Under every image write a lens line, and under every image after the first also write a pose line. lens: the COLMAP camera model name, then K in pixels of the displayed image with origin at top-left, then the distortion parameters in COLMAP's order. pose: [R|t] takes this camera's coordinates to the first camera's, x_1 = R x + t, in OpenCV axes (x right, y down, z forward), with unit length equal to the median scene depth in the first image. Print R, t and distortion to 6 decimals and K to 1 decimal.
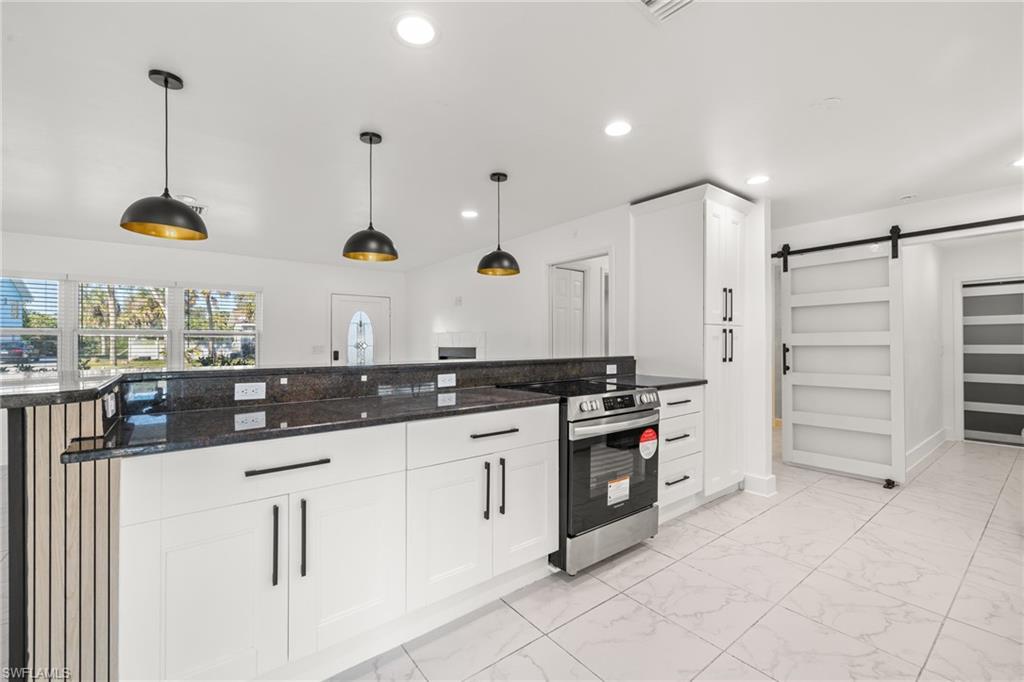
lens RADIAL K [[429.7, 0, 512.0], [0, 429.7, 341.0], [0, 0, 1]] dist [0.000338, 0.000172]
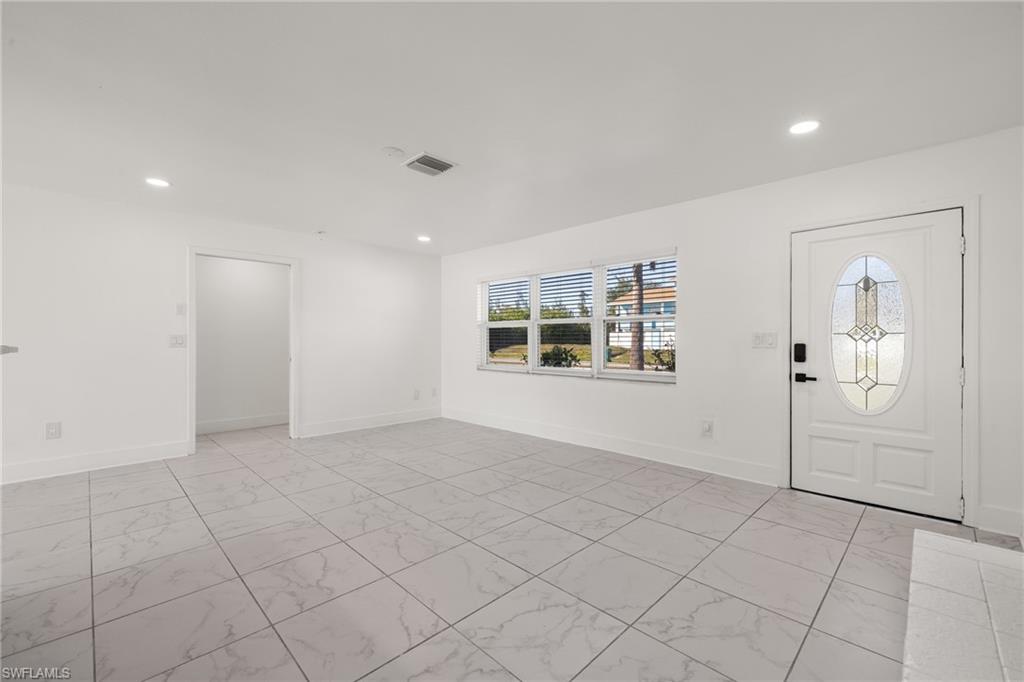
lens RADIAL K [[428.3, 0, 506.4], [0, 428.3, 340.7], [0, 0, 1]] dist [0.000404, 0.000194]
pose [[0.119936, 0.003527, -0.992775, 0.094007], [0.003158, 0.999987, 0.003934, 0.033482], [0.992777, -0.003607, 0.119923, 1.200388]]
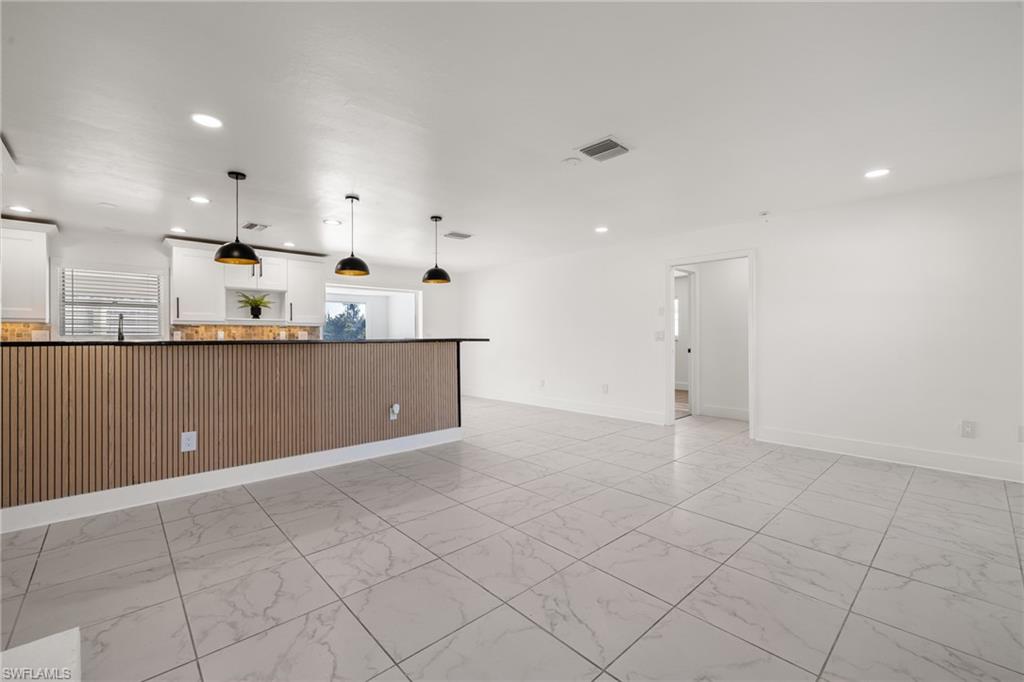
lens RADIAL K [[428.8, 0, 515.4], [0, 428.8, 335.4], [0, 0, 1]] dist [-0.002265, 0.000005]
pose [[-0.995719, 0.006993, -0.092170, -0.603769], [0.007587, 0.999953, -0.006093, 0.040317], [0.092123, -0.006767, -0.995725, 2.020776]]
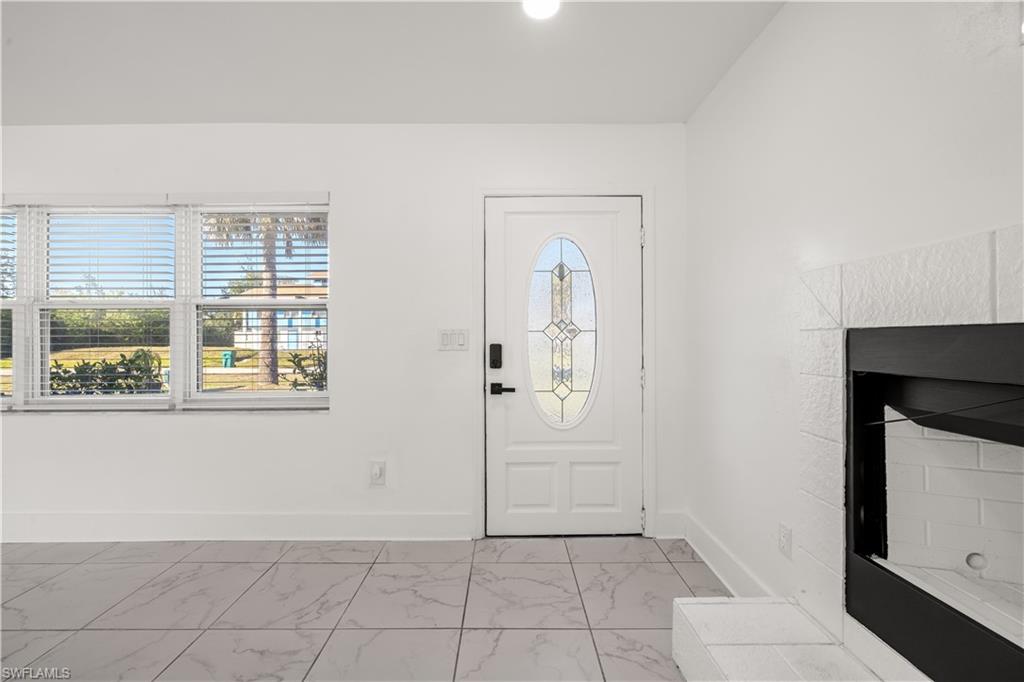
lens RADIAL K [[438.0, 0, 507.5], [0, 438.0, 338.6], [0, 0, 1]] dist [0.014565, 0.000171]
pose [[0.790241, -0.002623, -0.612791, -0.325328], [0.005333, 0.999982, 0.002597, 0.034934], [0.612773, -0.005320, 0.790241, 1.399731]]
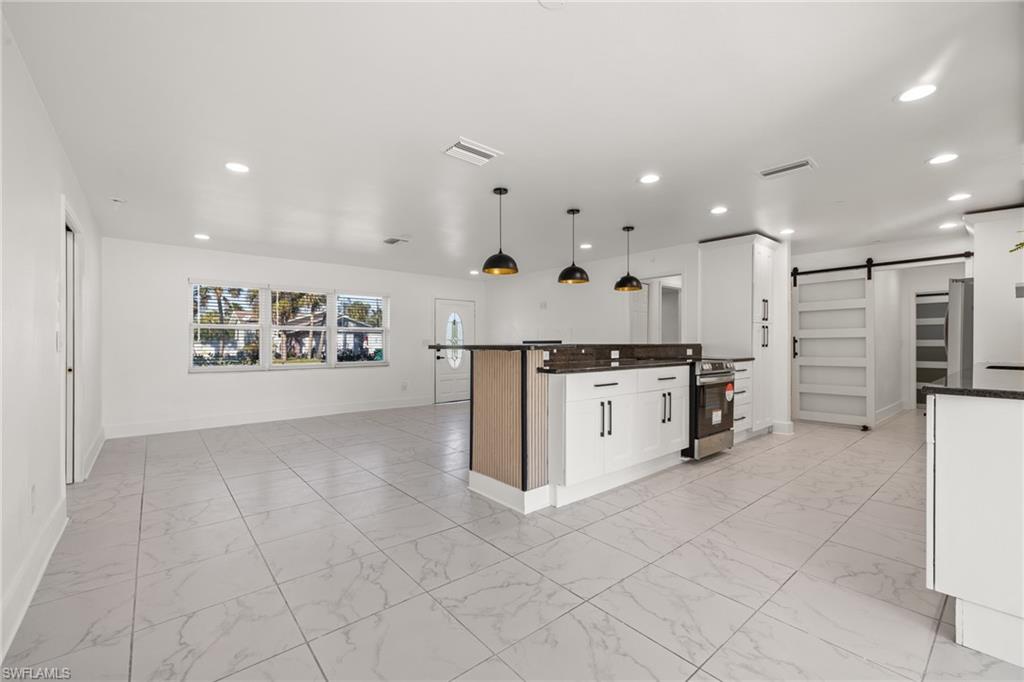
lens RADIAL K [[427.2, 0, 512.4], [0, 427.2, 344.7], [0, 0, 1]] dist [-0.000867, -0.000079]
pose [[0.999262, 0.001561, 0.038391, -0.482891], [-0.001811, 0.999977, 0.006491, 0.033334], [-0.038380, -0.006555, 0.999242, -0.520411]]
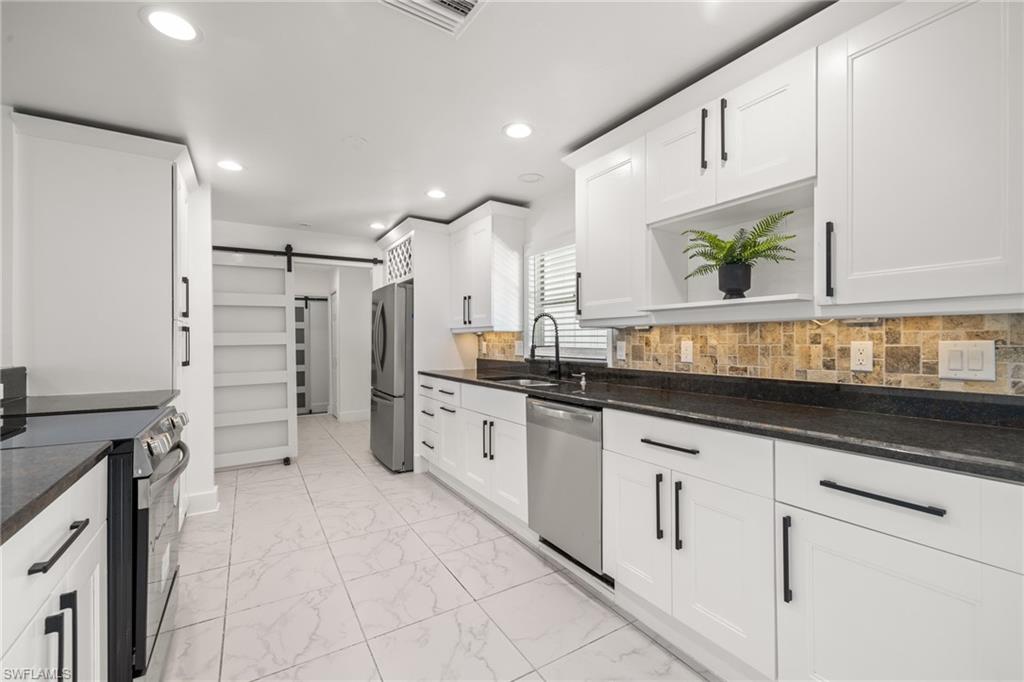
lens RADIAL K [[429.7, 0, 512.0], [0, 429.7, 341.0], [0, 0, 1]] dist [0.000338, 0.000172]
pose [[0.108096, -0.001866, 0.994139, -0.266959], [0.002573, 0.999995, 0.001597, 0.000454], [-0.994137, 0.002385, 0.108100, 0.290676]]
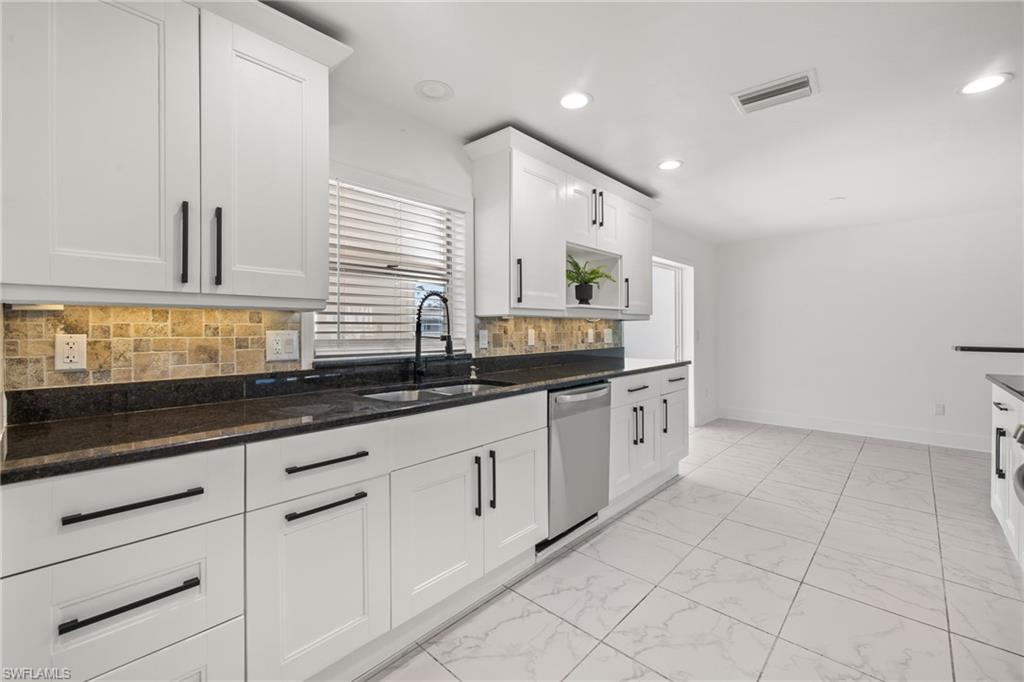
lens RADIAL K [[433.0, 0, 511.4], [0, 433.0, 329.8], [0, 0, 1]] dist [0.001123, 0.000012]
pose [[-0.986873, 0.002948, -0.161474, 0.684617], [0.002499, 0.999992, 0.002985, 0.000196], [0.161481, 0.002542, -0.986873, 1.024148]]
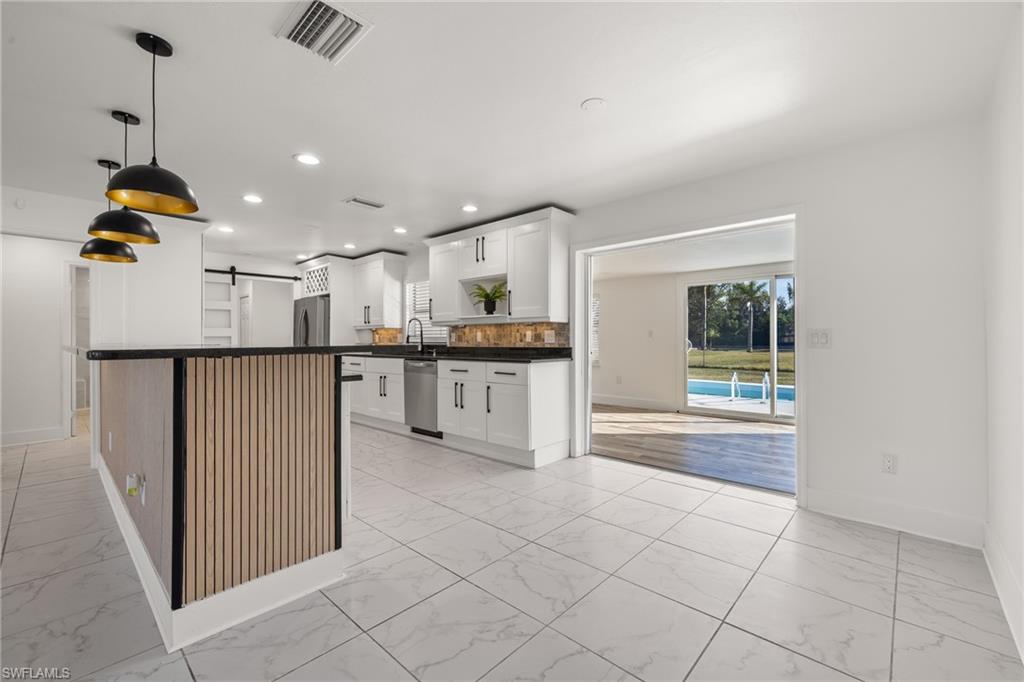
lens RADIAL K [[429.1, 0, 509.9], [0, 429.1, 338.1], [0, 0, 1]] dist [0.000566, 0.000084]
pose [[-0.159007, 0.005712, 0.987261, -1.101606], [0.002476, 0.999982, -0.005387, 0.032842], [-0.987274, 0.001588, -0.159018, 0.215850]]
